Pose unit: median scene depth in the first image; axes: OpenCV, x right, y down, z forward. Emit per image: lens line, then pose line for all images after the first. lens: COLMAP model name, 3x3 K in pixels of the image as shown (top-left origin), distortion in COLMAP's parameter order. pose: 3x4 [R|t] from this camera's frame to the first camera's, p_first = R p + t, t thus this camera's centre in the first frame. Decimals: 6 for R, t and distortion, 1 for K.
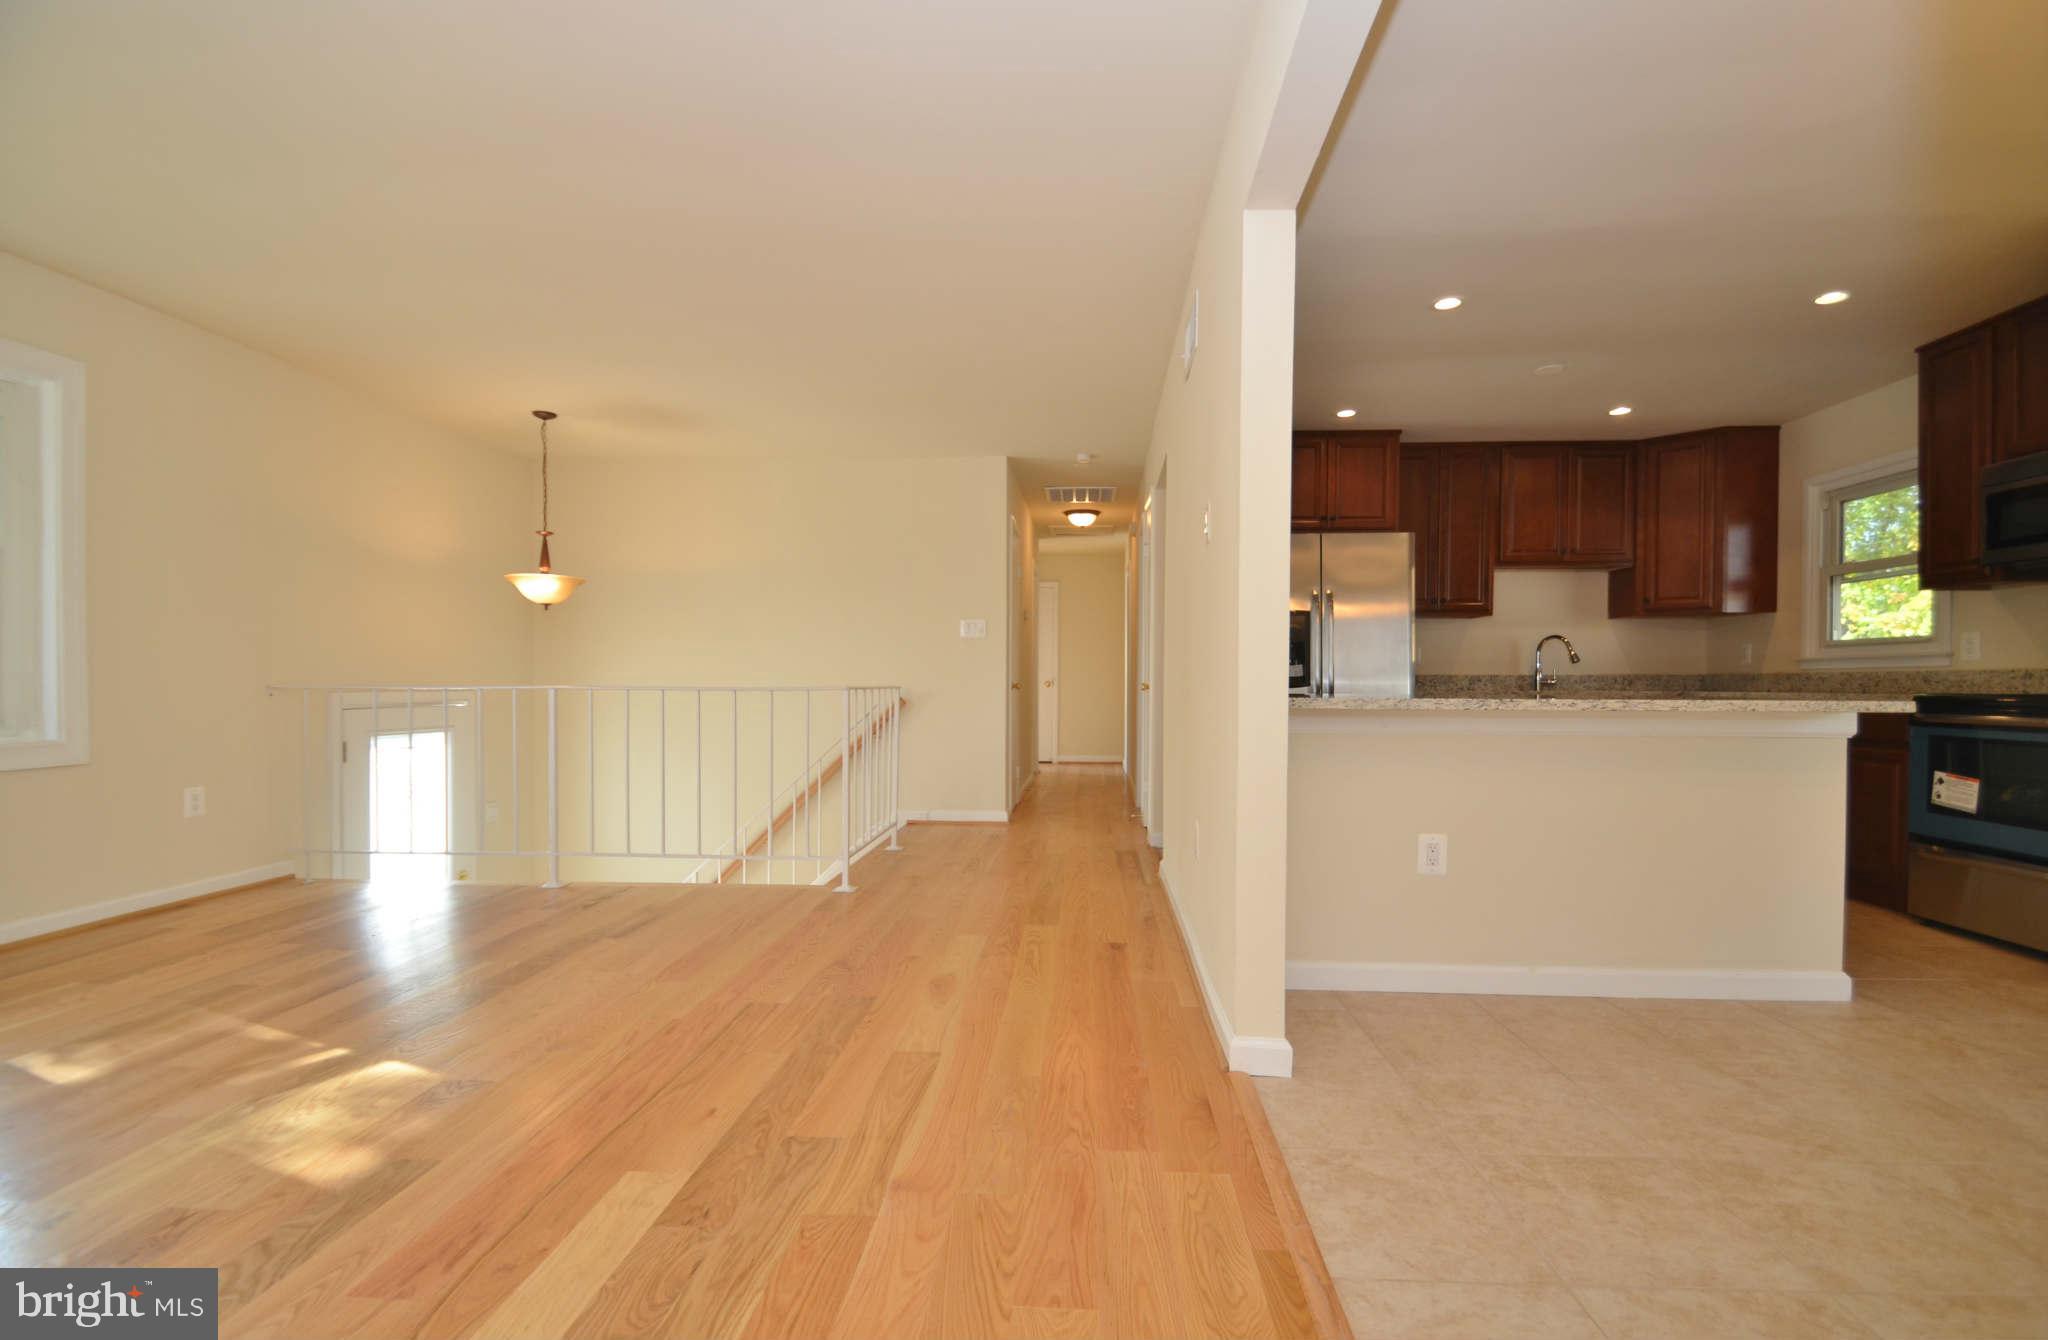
lens RADIAL K [[896.4, 0, 1049.5], [0, 896.4, 693.2], [0, 0, 1]] dist [0.001170, -0.008737]
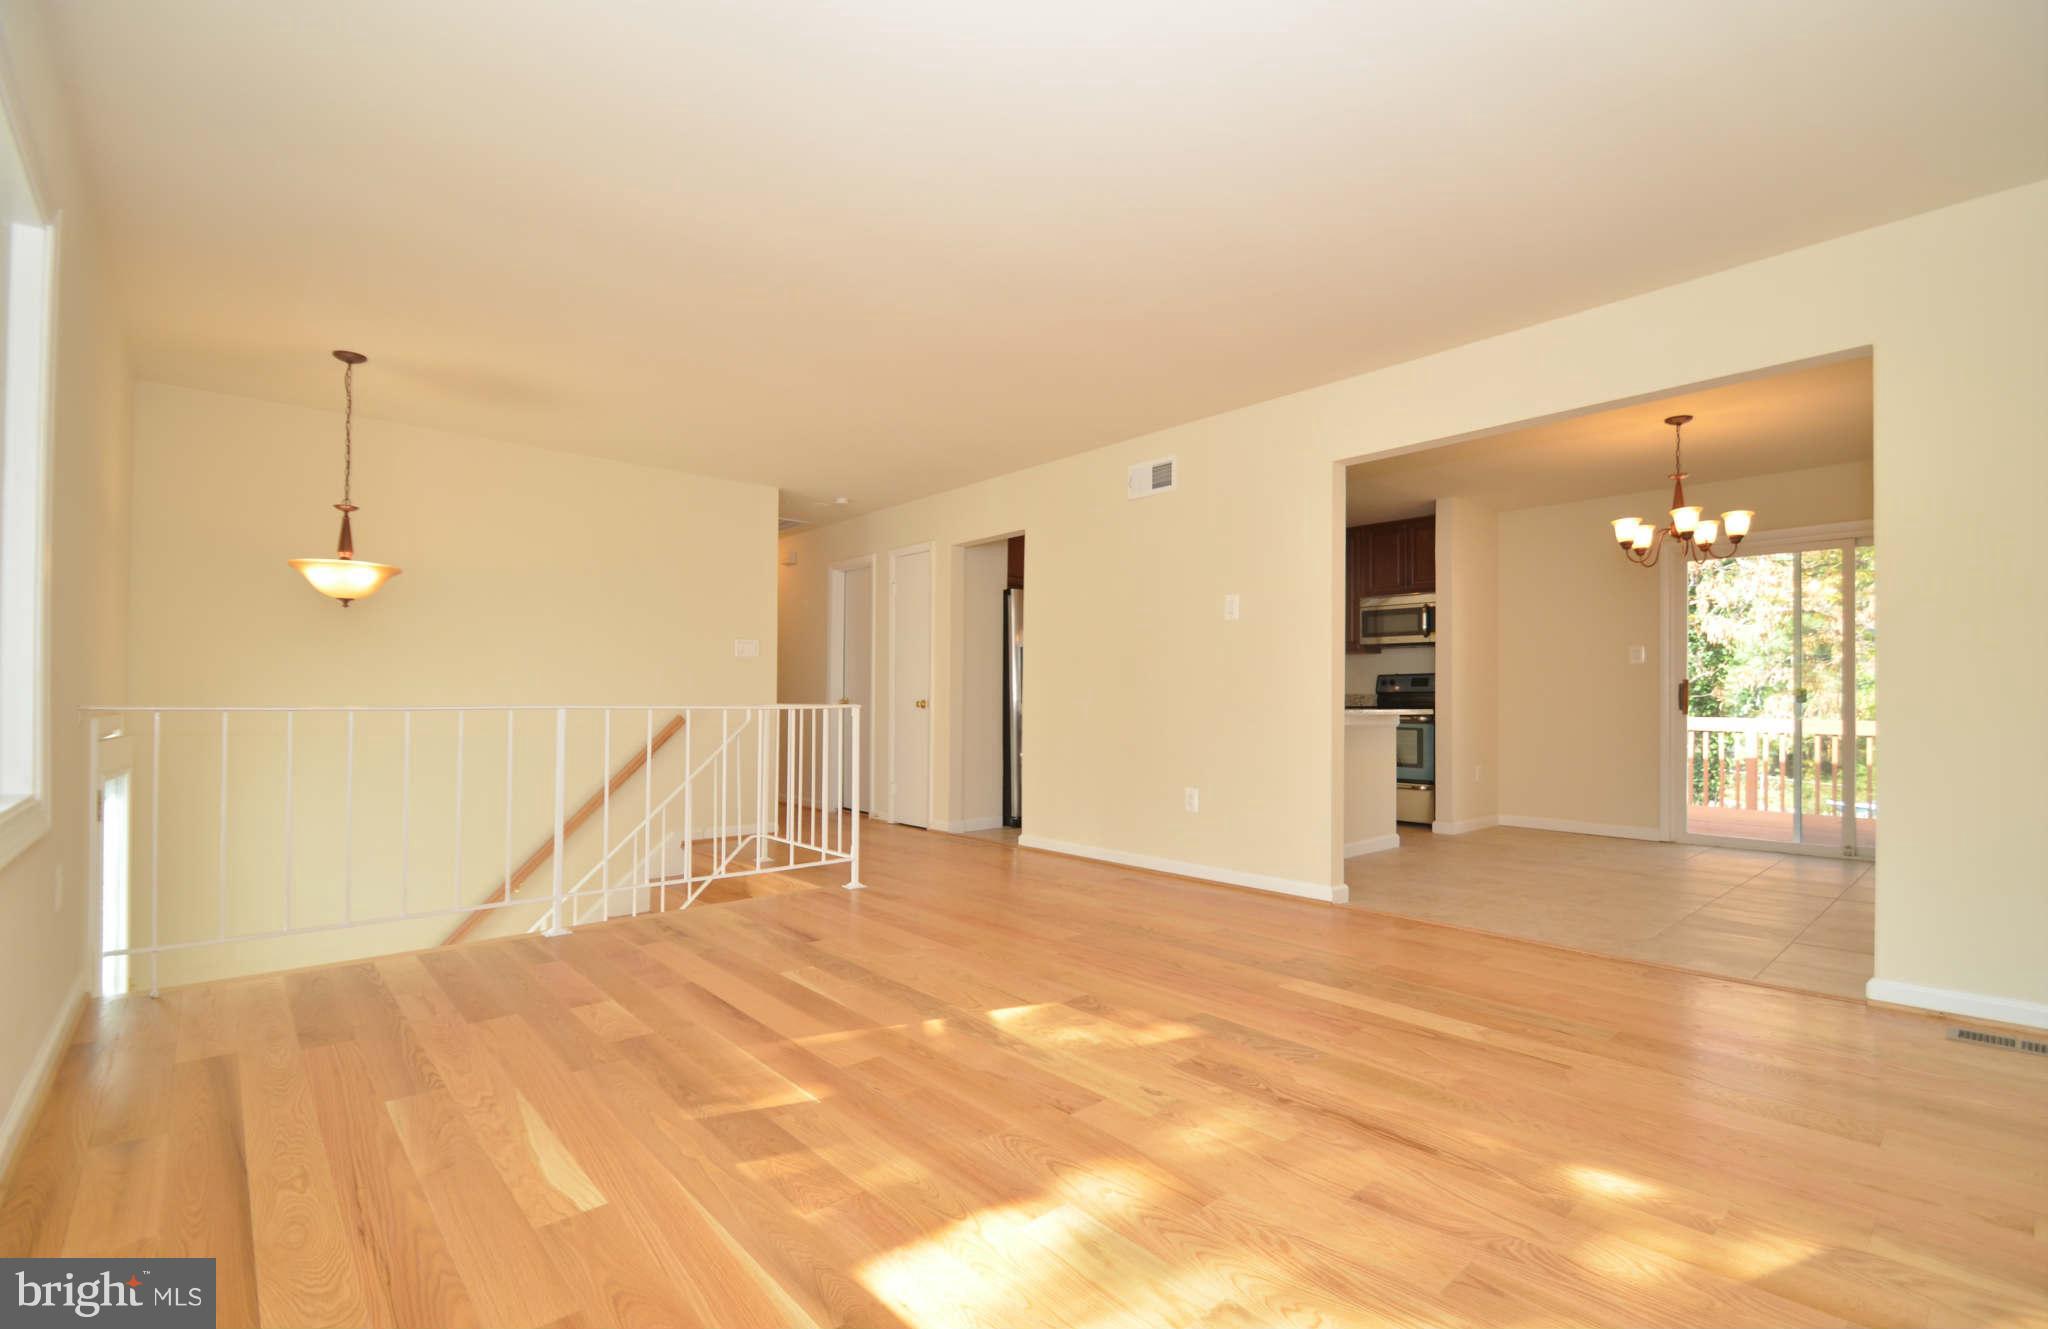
lens RADIAL K [[942.4, 0, 1029.0], [0, 942.4, 684.7], [0, 0, 1]] dist [-0.007757, -0.000449]
pose [[0.707117, 0.009893, 0.707028, -1.117080], [0.008167, 0.999721, -0.022156, -0.005840], [-0.707050, 0.021441, 0.706839, 0.030290]]
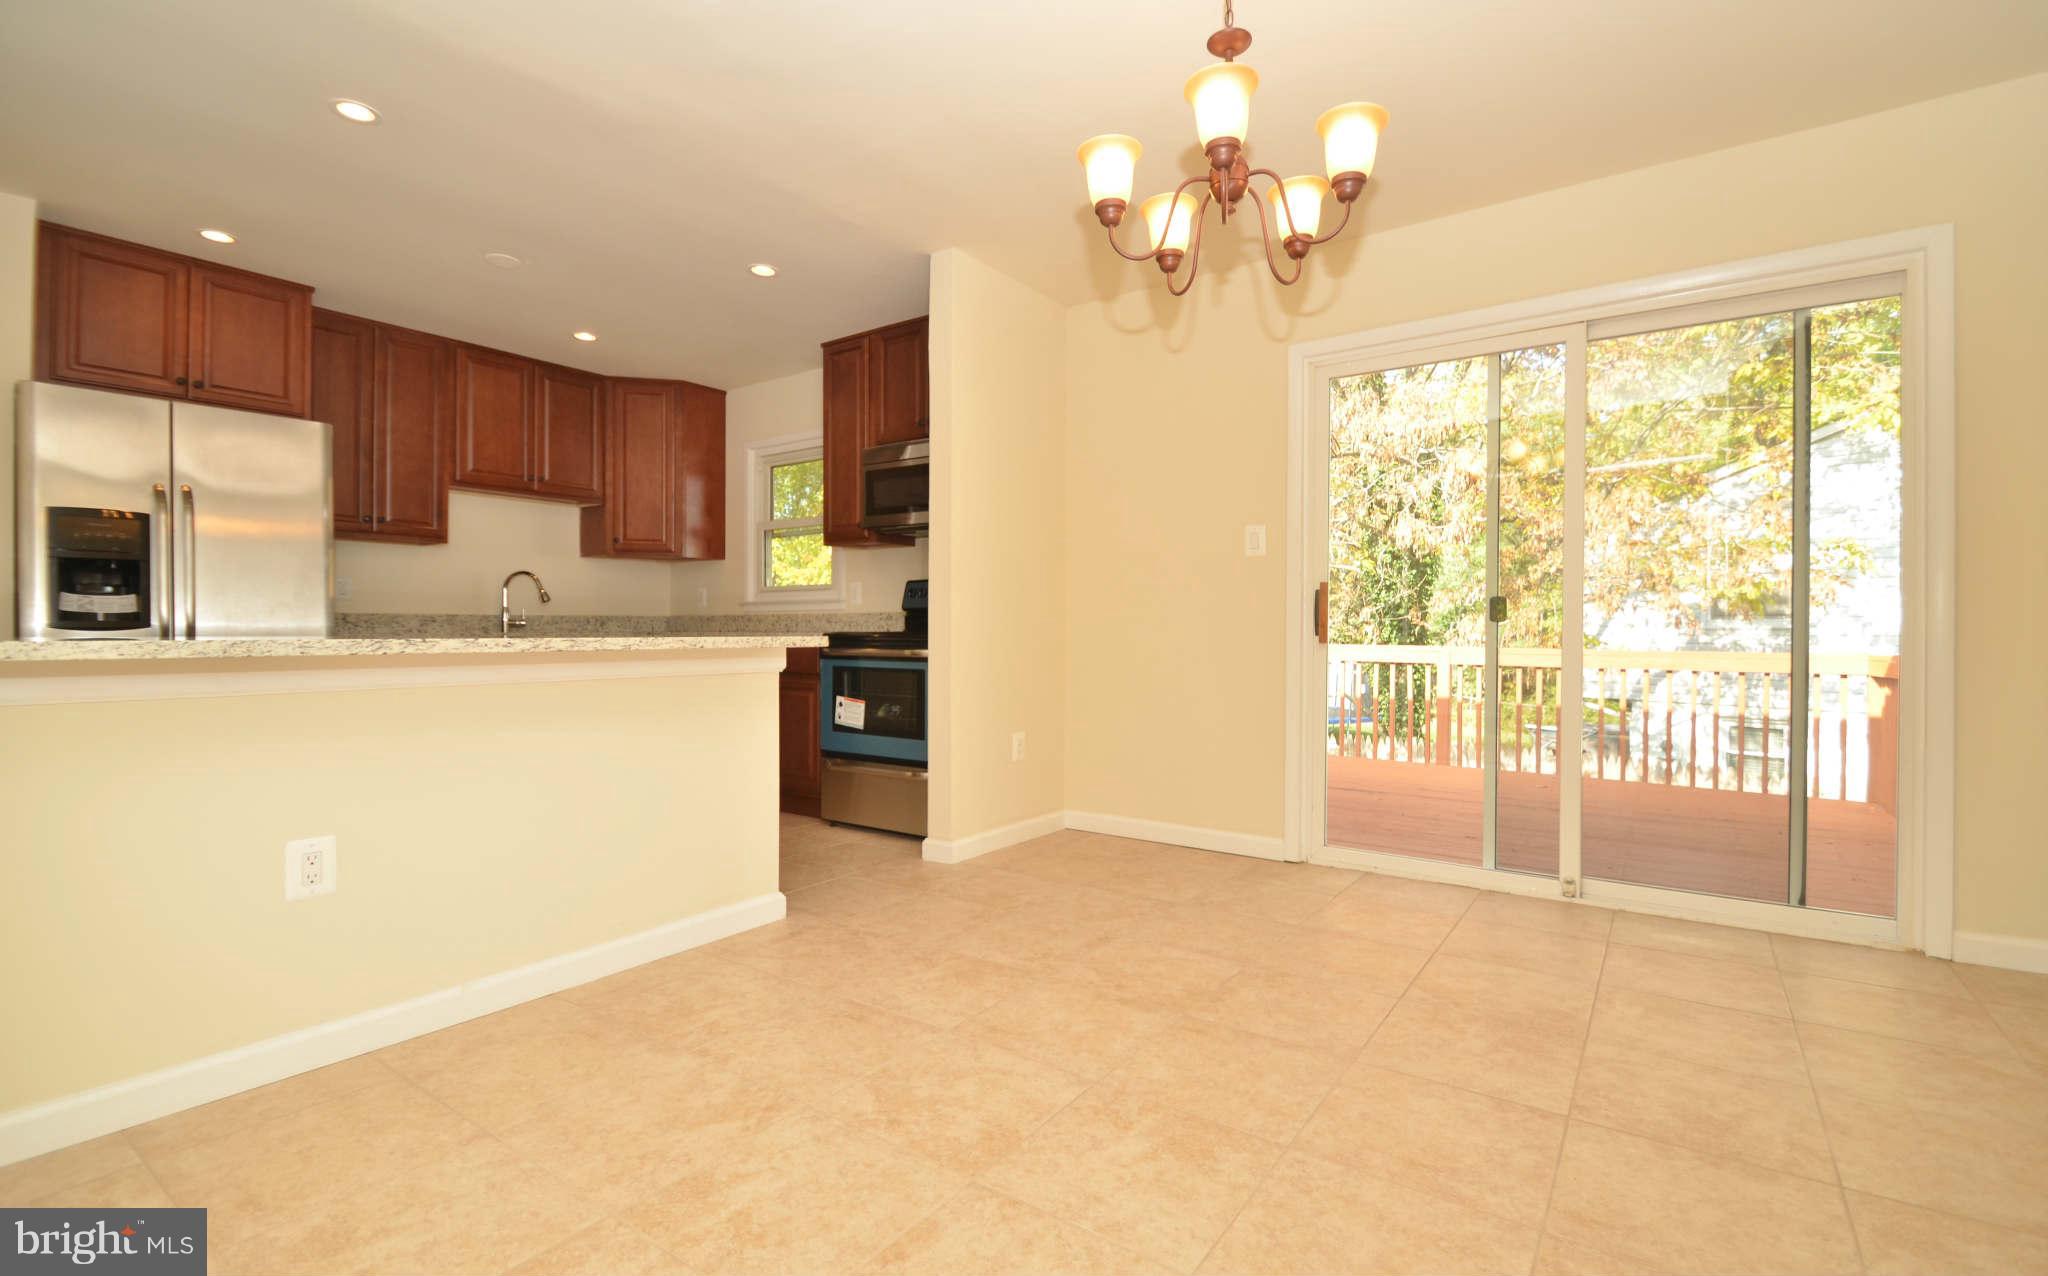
lens RADIAL K [[930.2, 0, 1069.7], [0, 930.2, 631.3], [0, 0, 1]] dist [-0.021309, -0.003431]
pose [[0.509808, -0.005619, 0.860270, 0.125882], [0.010147, 0.999948, 0.000518, 0.004819], [-0.860228, 0.008465, 0.509839, 0.143877]]
